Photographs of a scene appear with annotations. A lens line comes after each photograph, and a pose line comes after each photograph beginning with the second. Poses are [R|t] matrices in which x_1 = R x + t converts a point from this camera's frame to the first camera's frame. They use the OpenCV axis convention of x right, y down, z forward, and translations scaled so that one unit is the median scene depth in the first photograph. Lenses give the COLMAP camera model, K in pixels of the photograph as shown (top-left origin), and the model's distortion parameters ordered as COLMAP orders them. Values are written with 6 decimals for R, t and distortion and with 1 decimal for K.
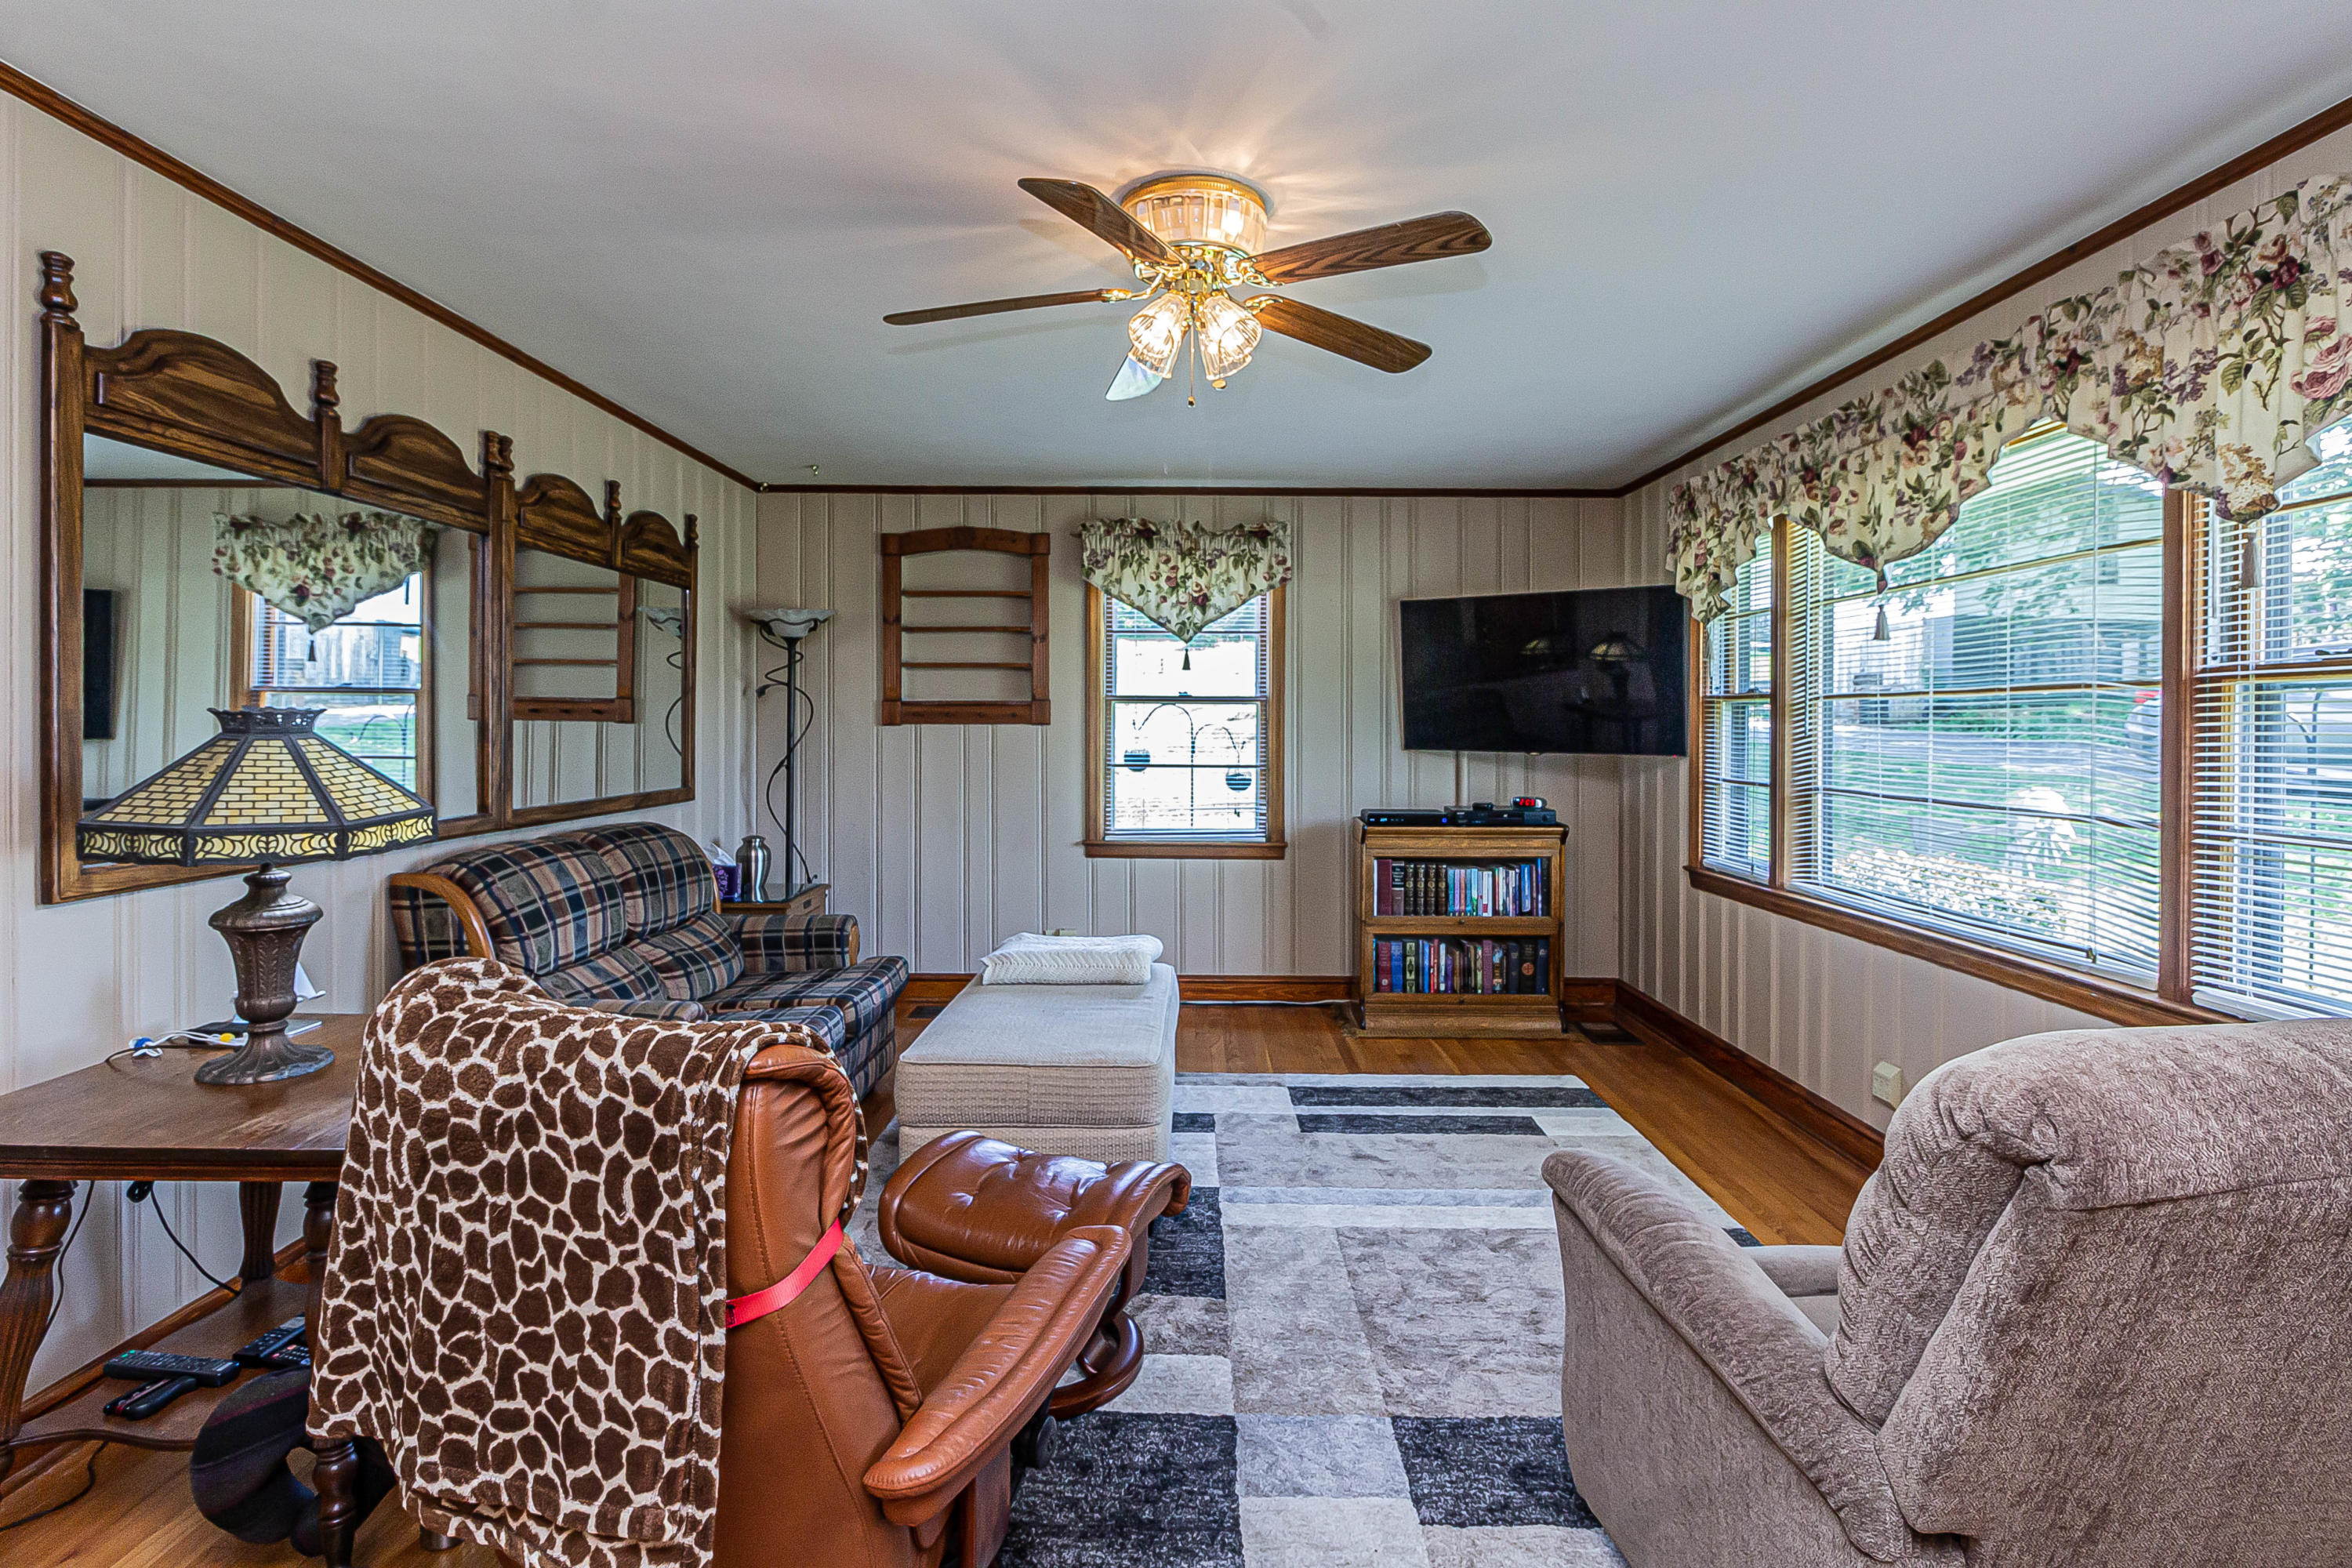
lens RADIAL K [[1141.4, 0, 1178.4], [0, 1141.4, 730.1], [0, 0, 1]] dist [0.000545, -0.004088]
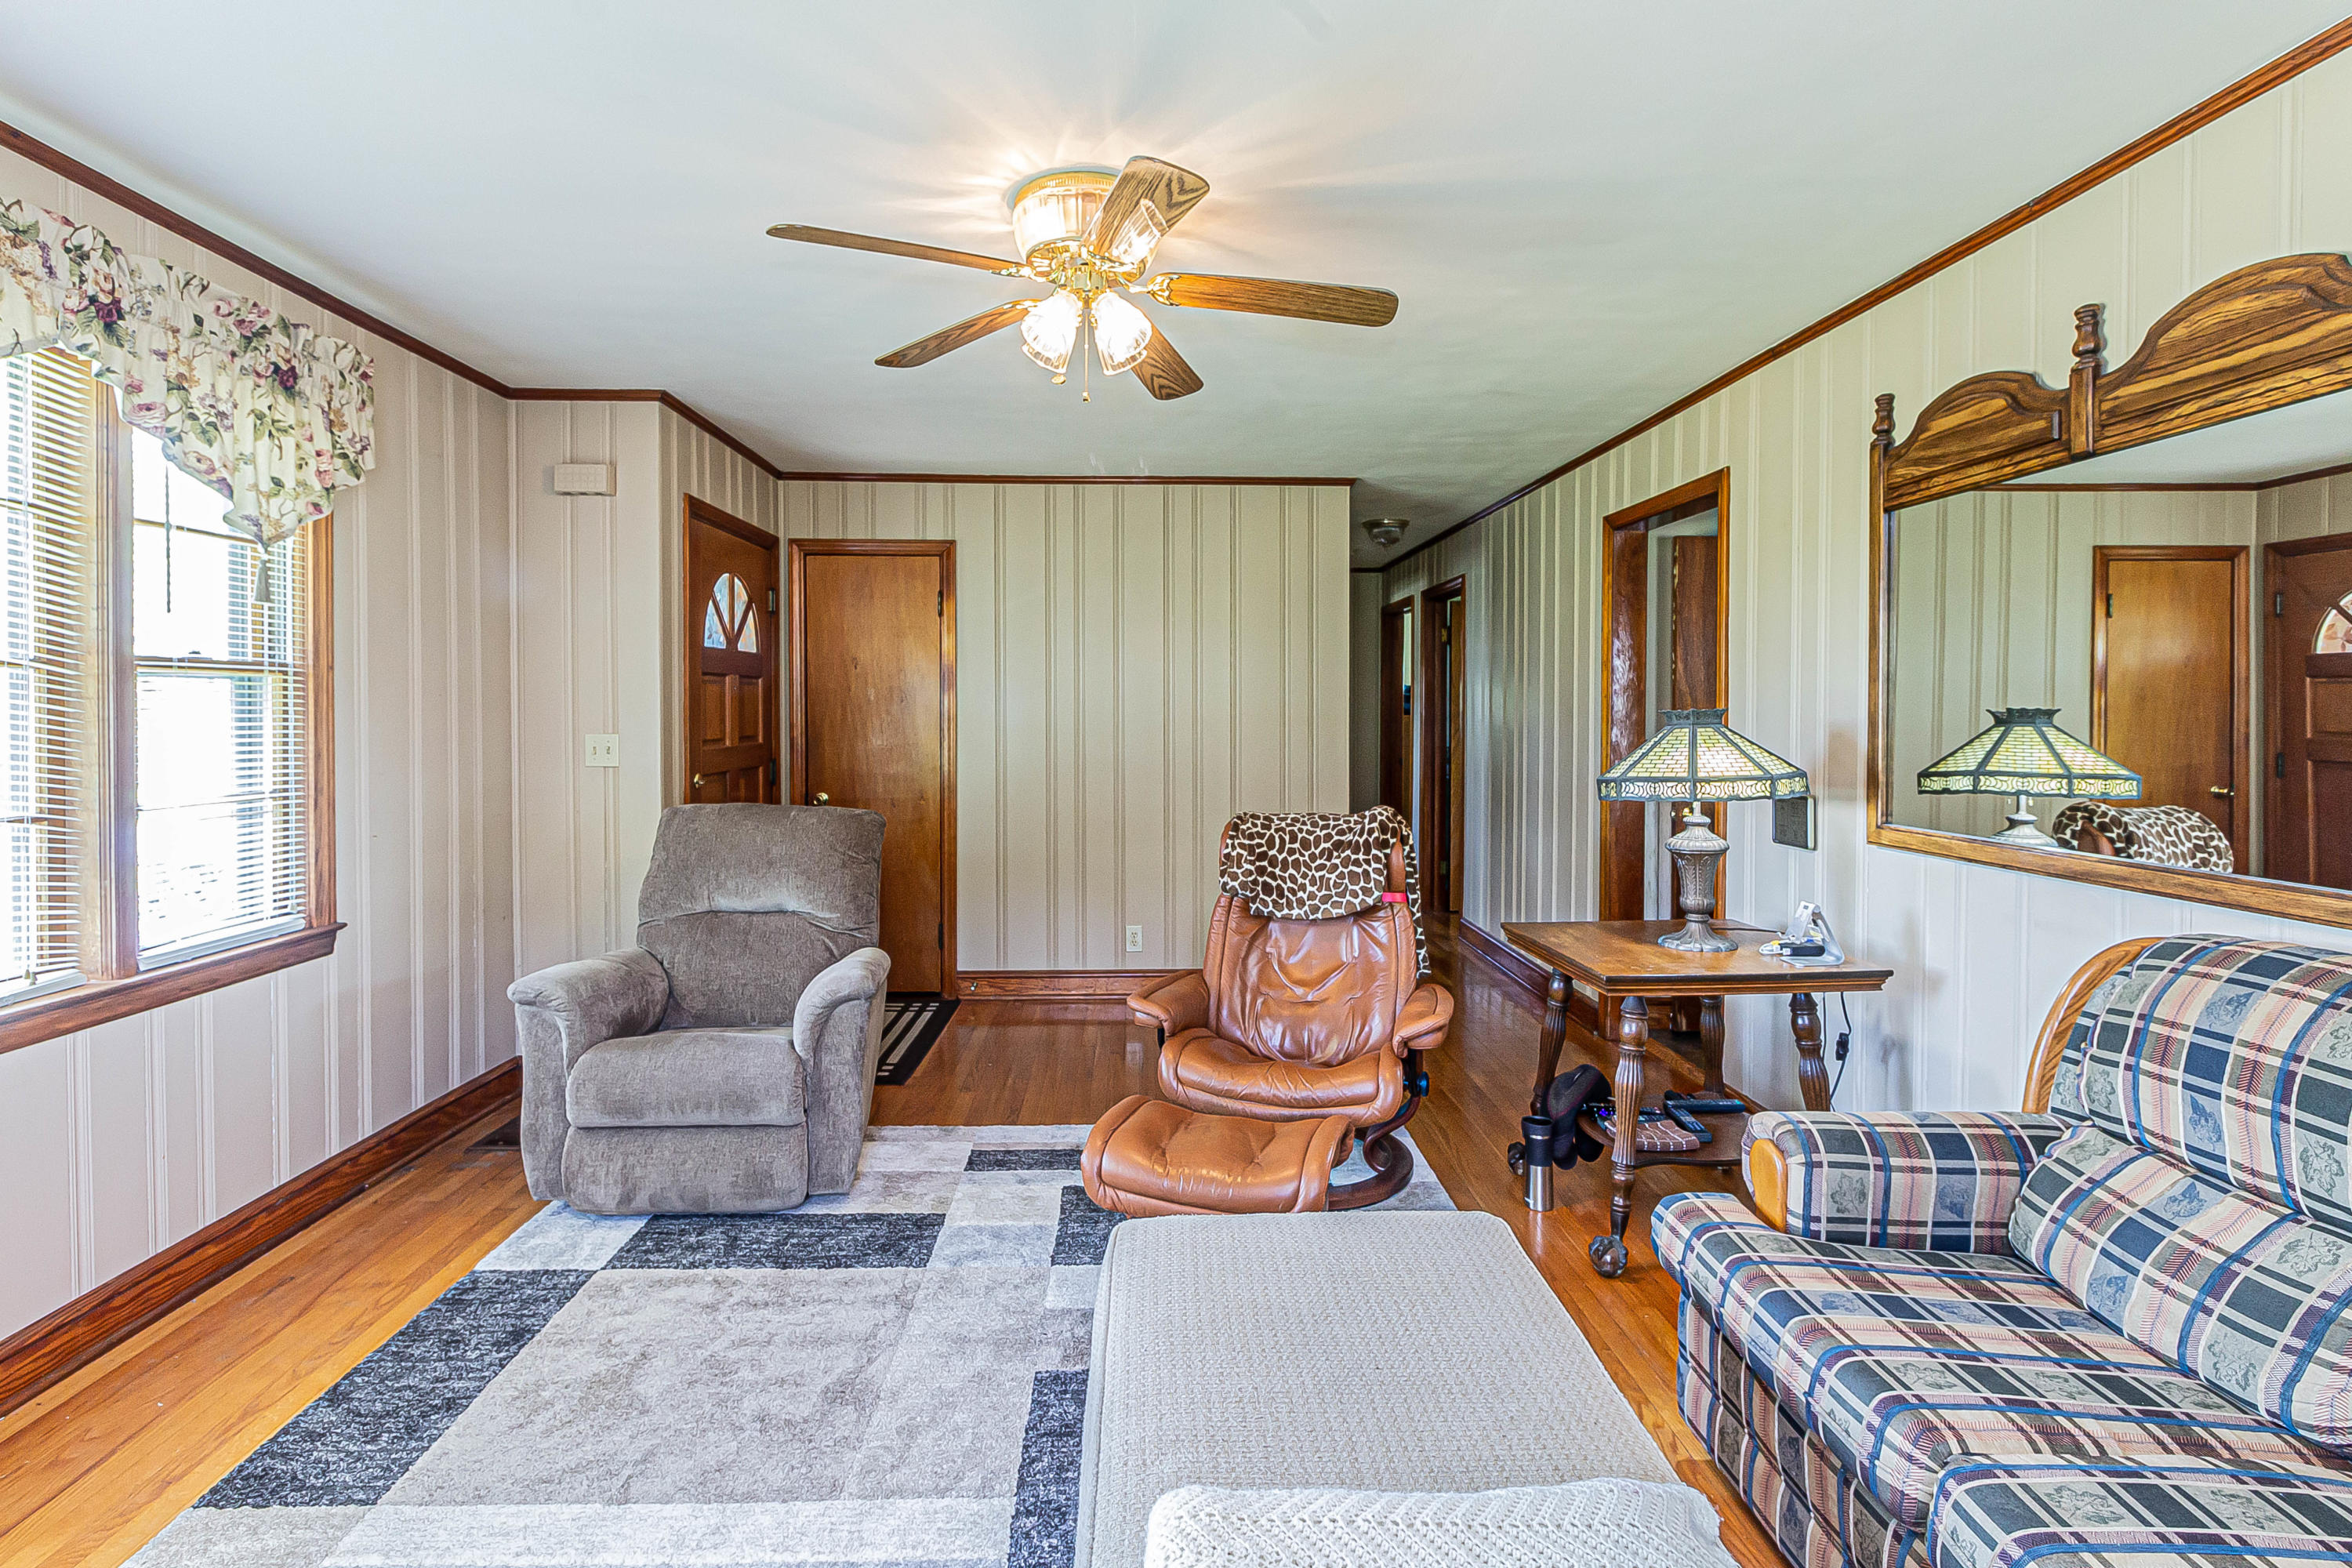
lens RADIAL K [[1141.4, 0, 1178.4], [0, 1141.4, 730.1], [0, 0, 1]] dist [0.000545, -0.004088]
pose [[-0.998831, -0.007404, -0.047770, -0.017229], [-0.008555, 0.999677, 0.023936, -0.013449], [0.047578, 0.024317, -0.998572, 1.468852]]
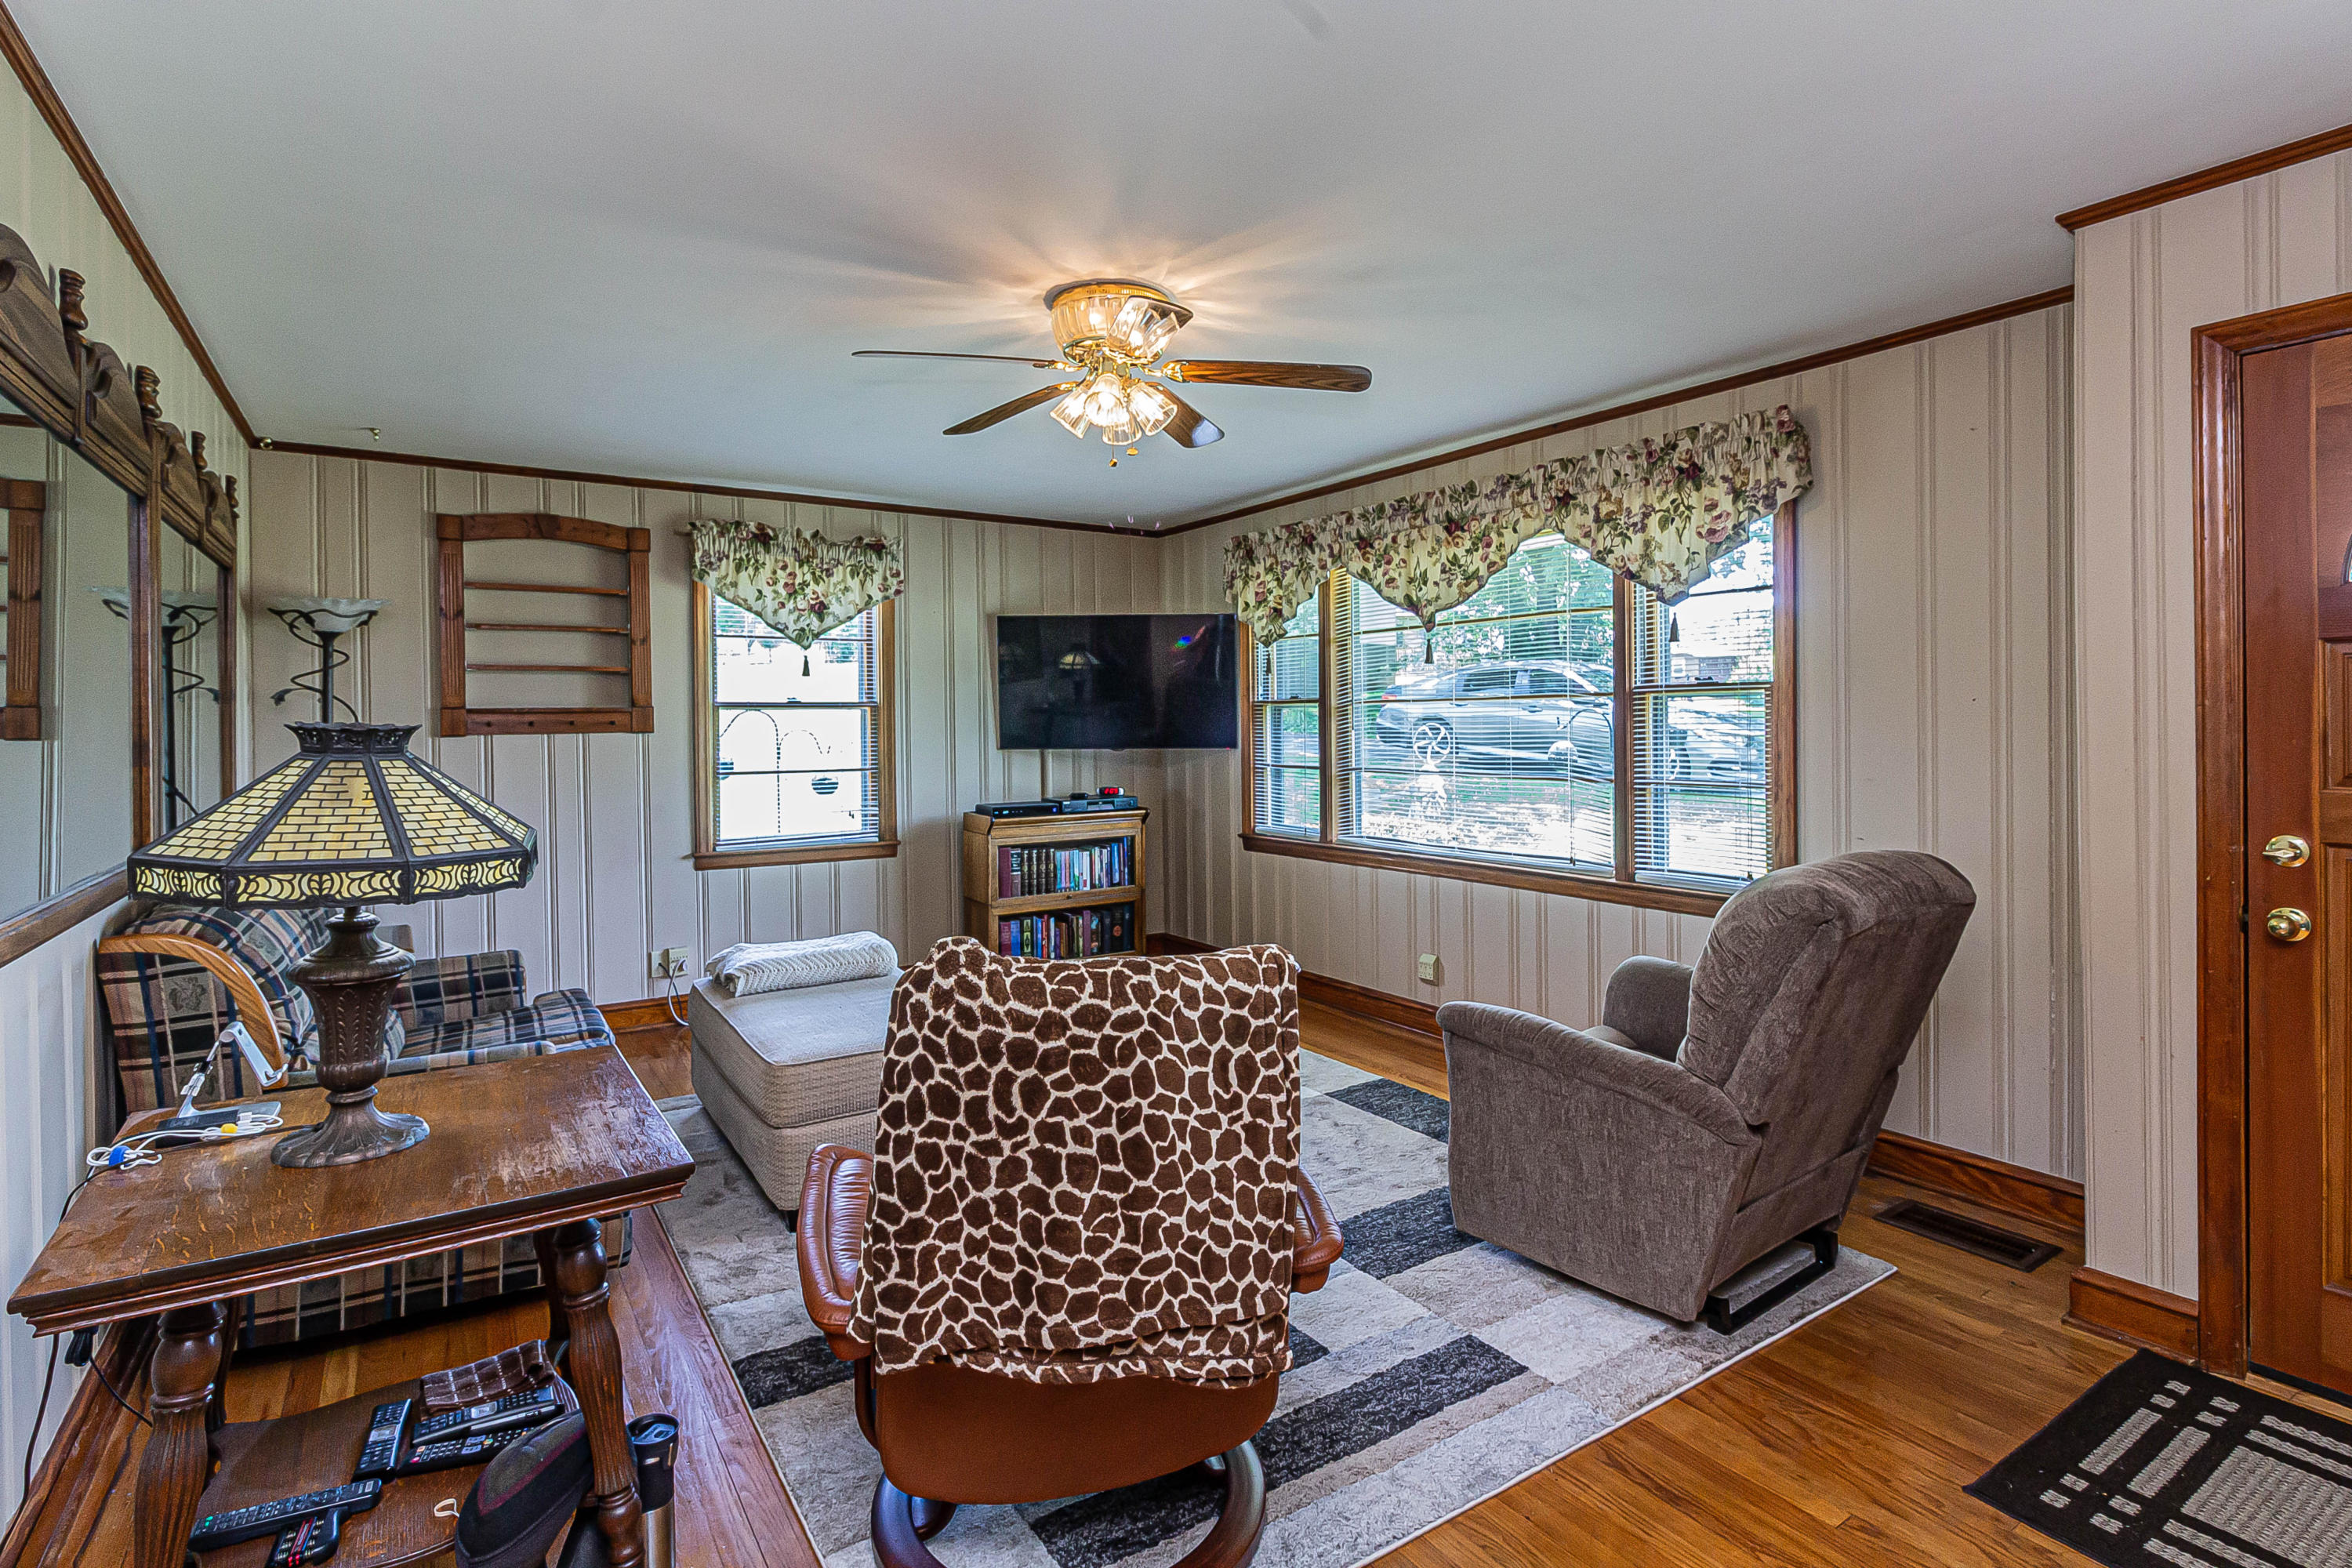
lens RADIAL K [[1141.4, 0, 1178.4], [0, 1141.4, 730.1], [0, 0, 1]] dist [0.000545, -0.004088]
pose [[0.830655, -0.016372, 0.556547, -0.446065], [0.017458, 0.999842, 0.003356, -0.004012], [-0.556514, 0.006929, 0.830809, -0.035684]]
